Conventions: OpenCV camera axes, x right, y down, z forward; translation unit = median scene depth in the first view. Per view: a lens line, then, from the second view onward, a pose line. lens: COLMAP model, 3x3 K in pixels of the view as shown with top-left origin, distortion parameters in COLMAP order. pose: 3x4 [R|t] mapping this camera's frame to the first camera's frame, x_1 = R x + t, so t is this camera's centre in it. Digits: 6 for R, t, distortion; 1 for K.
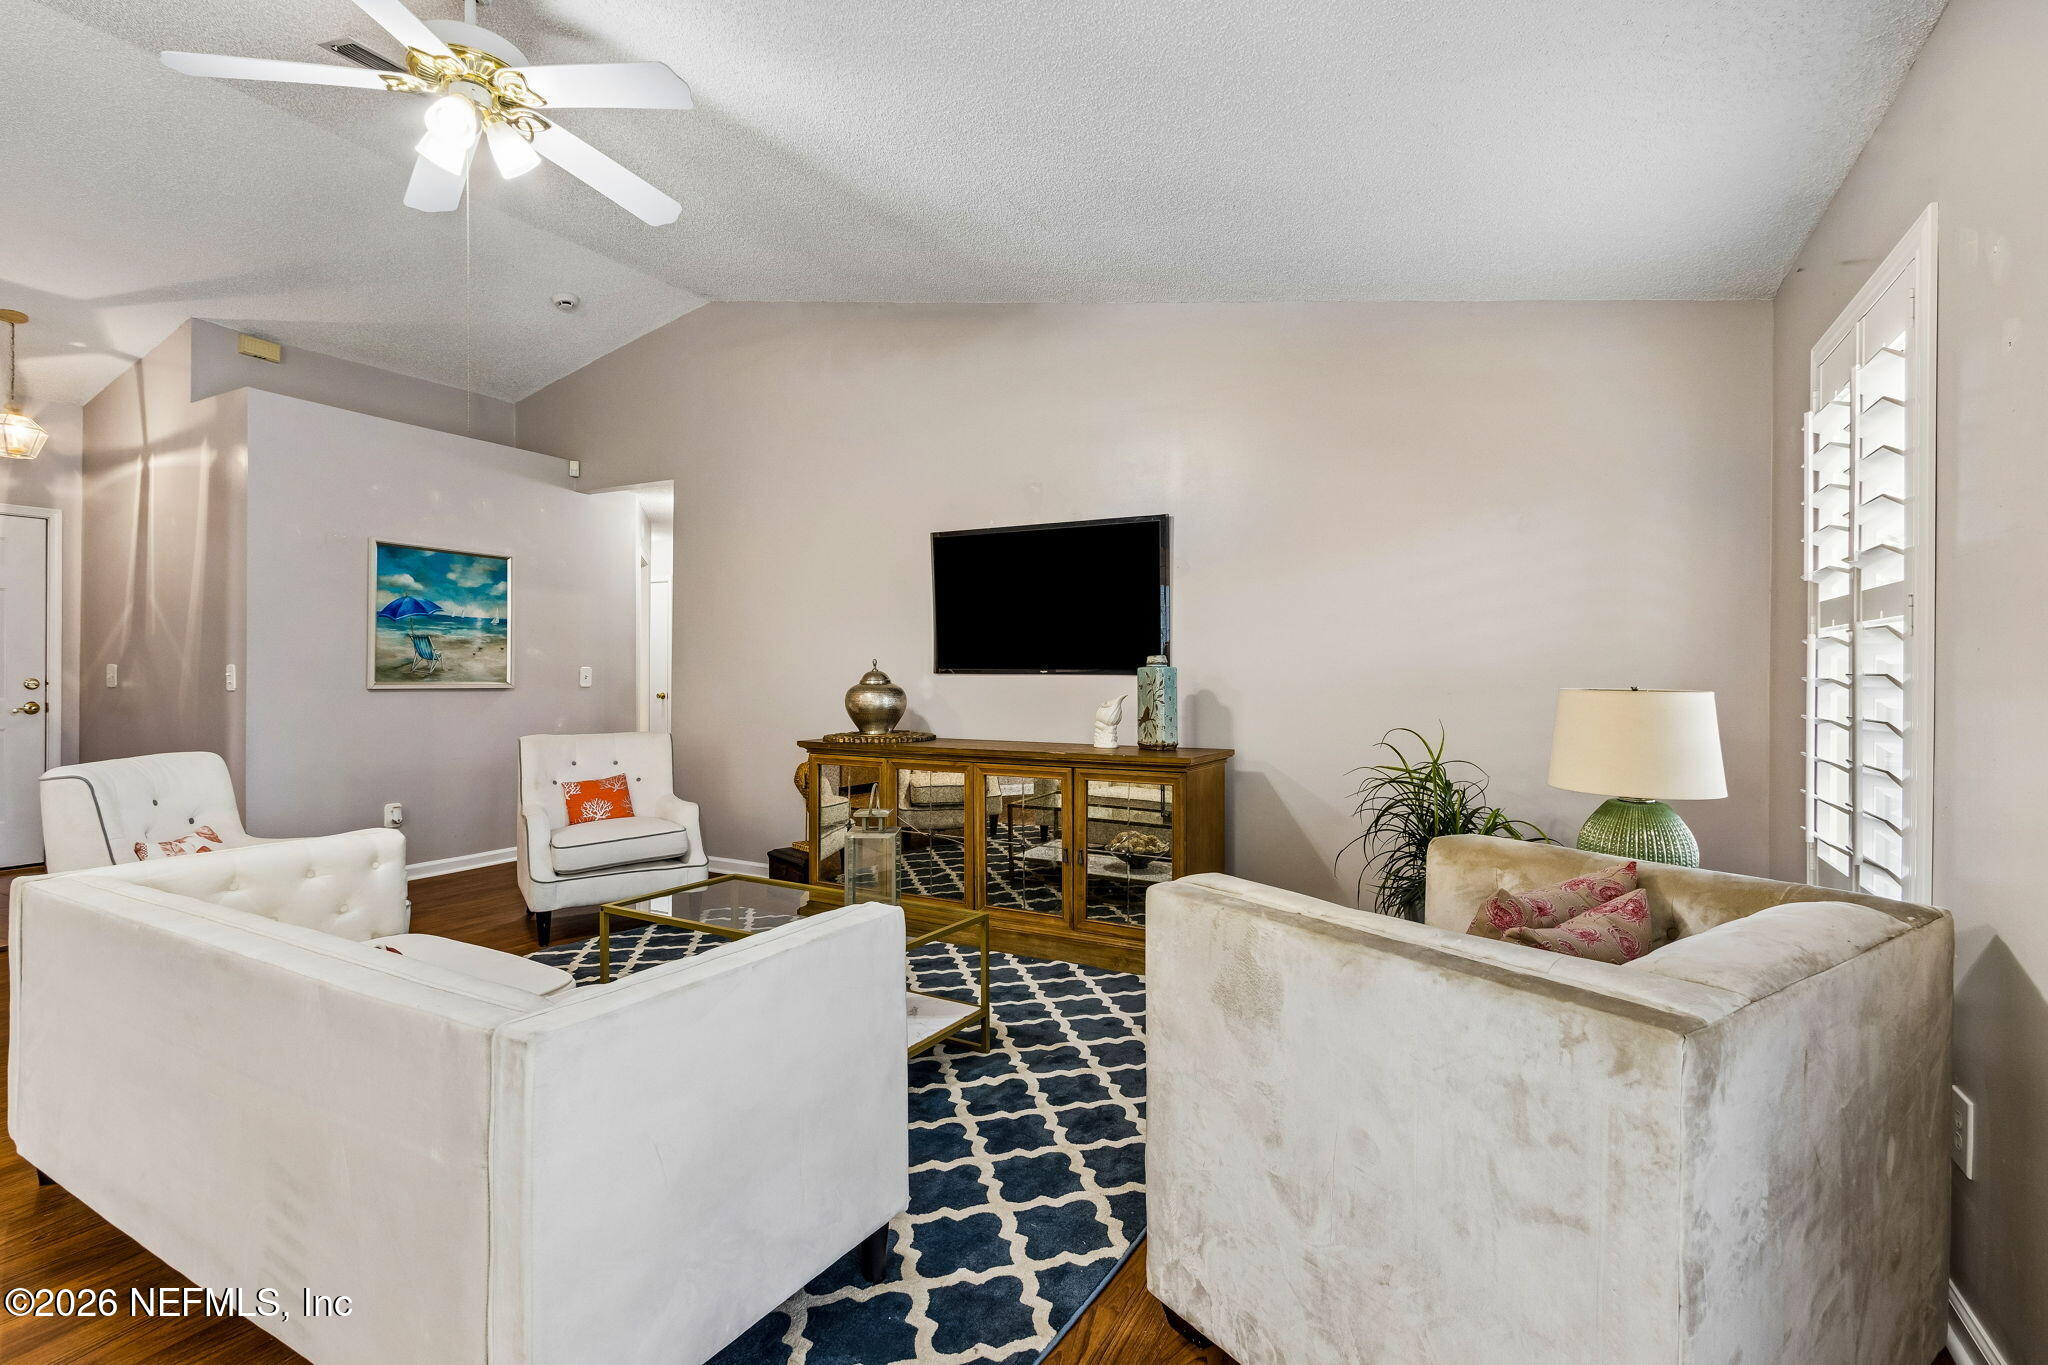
lens RADIAL K [[969.6, 0, 1020.9], [0, 969.6, 670.8], [0, 0, 1]] dist [0.003080, 0.000317]
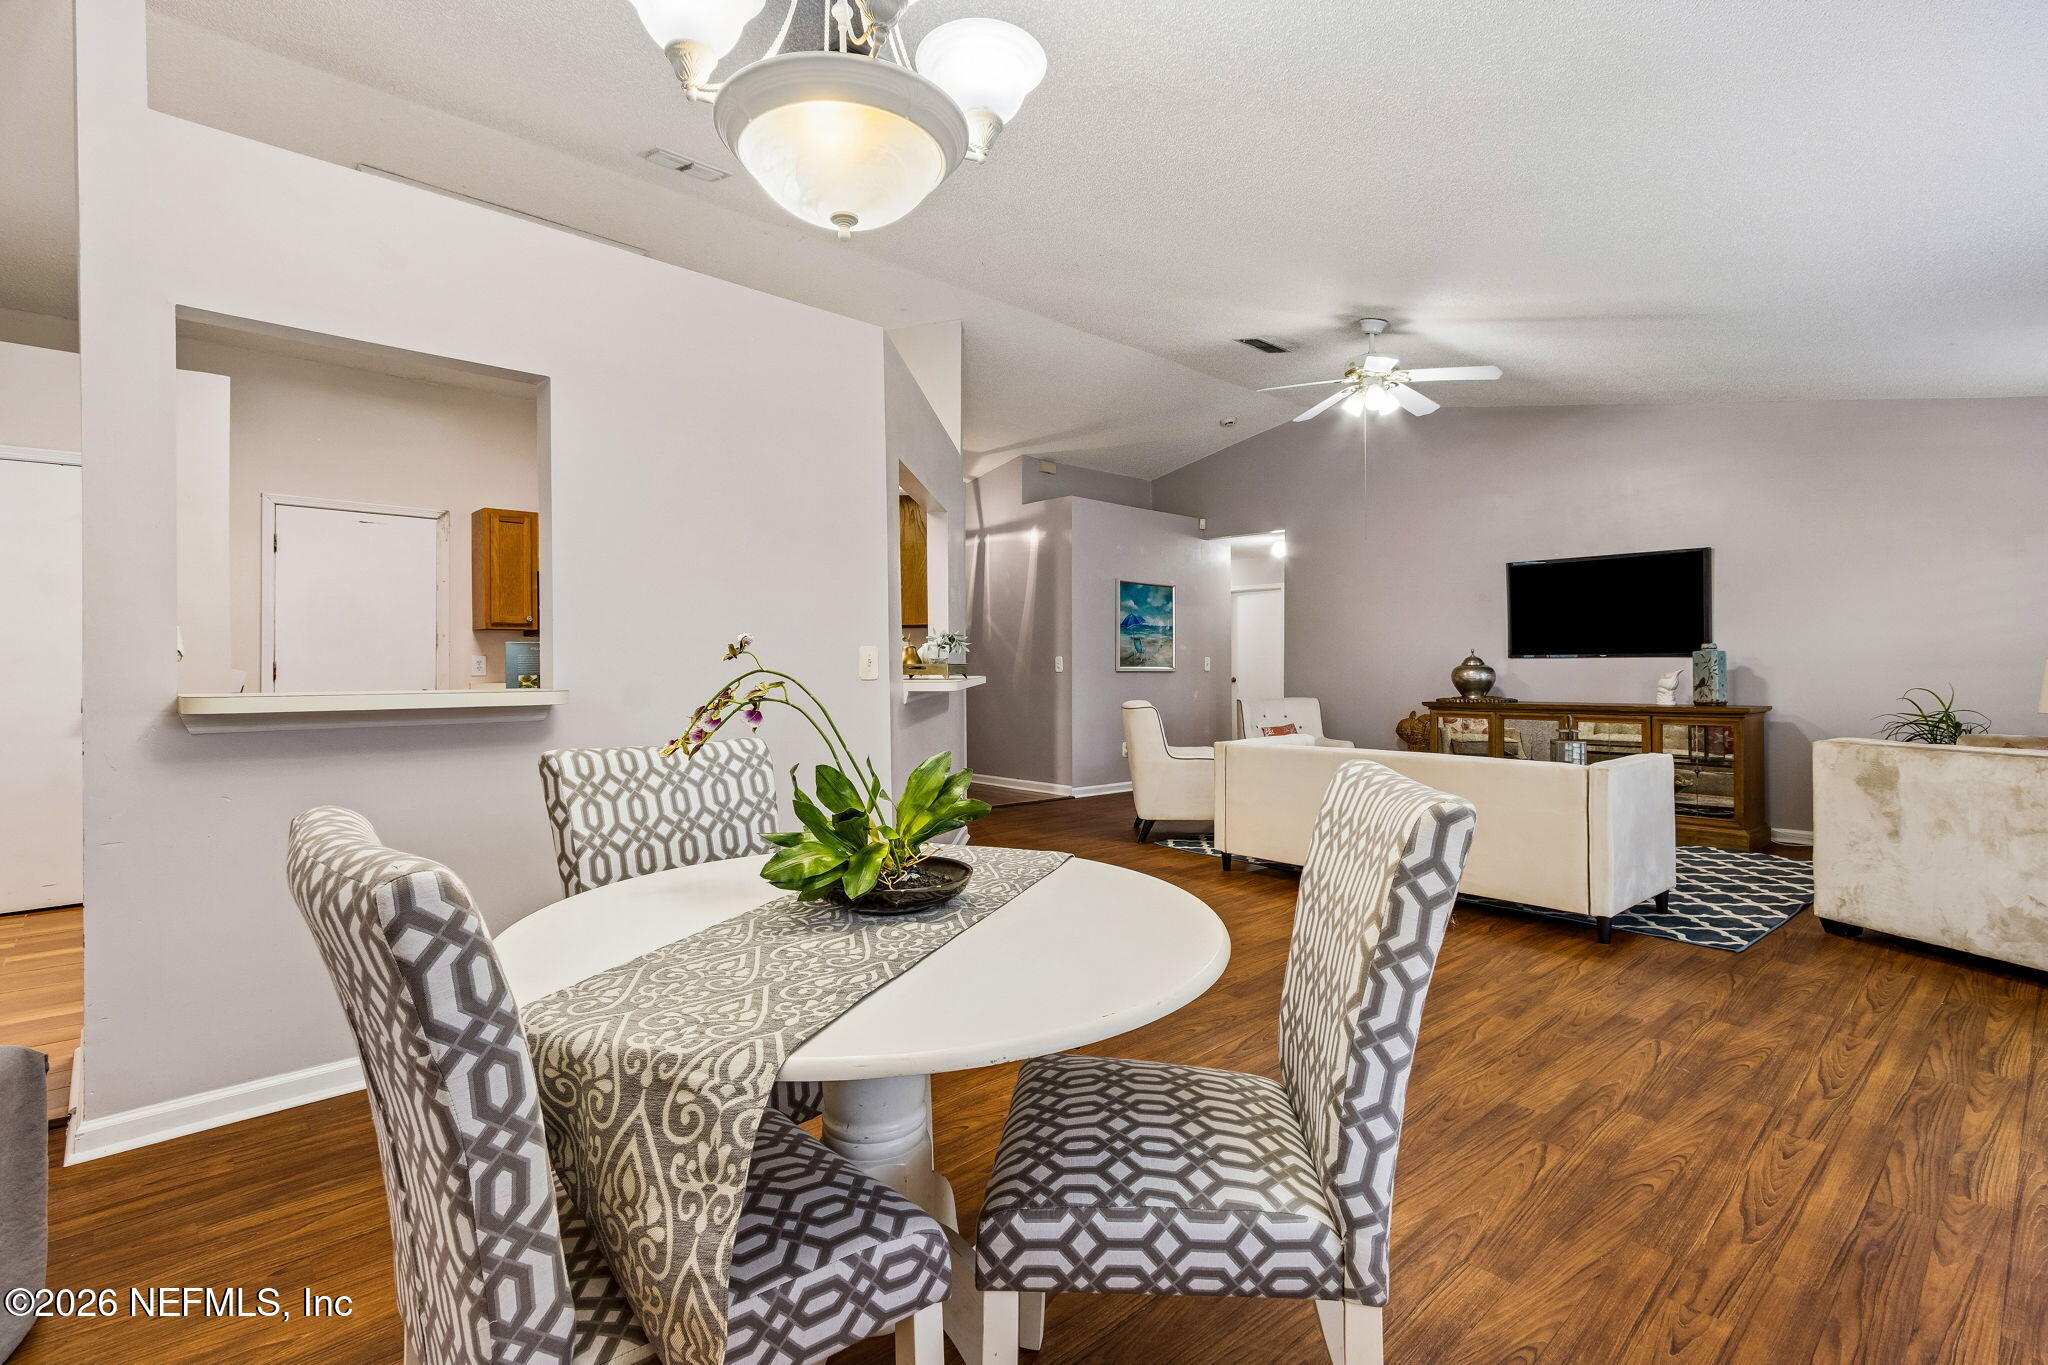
lens RADIAL K [[944.9, 0, 1024.0], [0, 944.9, 682.5], [0, 0, 1]] dist [-0.001466, -0.000501]
pose [[0.944200, -0.001140, -0.329371, -0.329272], [0.007899, 0.999785, 0.019185, 0.007014], [0.329278, -0.020717, 0.944006, -0.635332]]
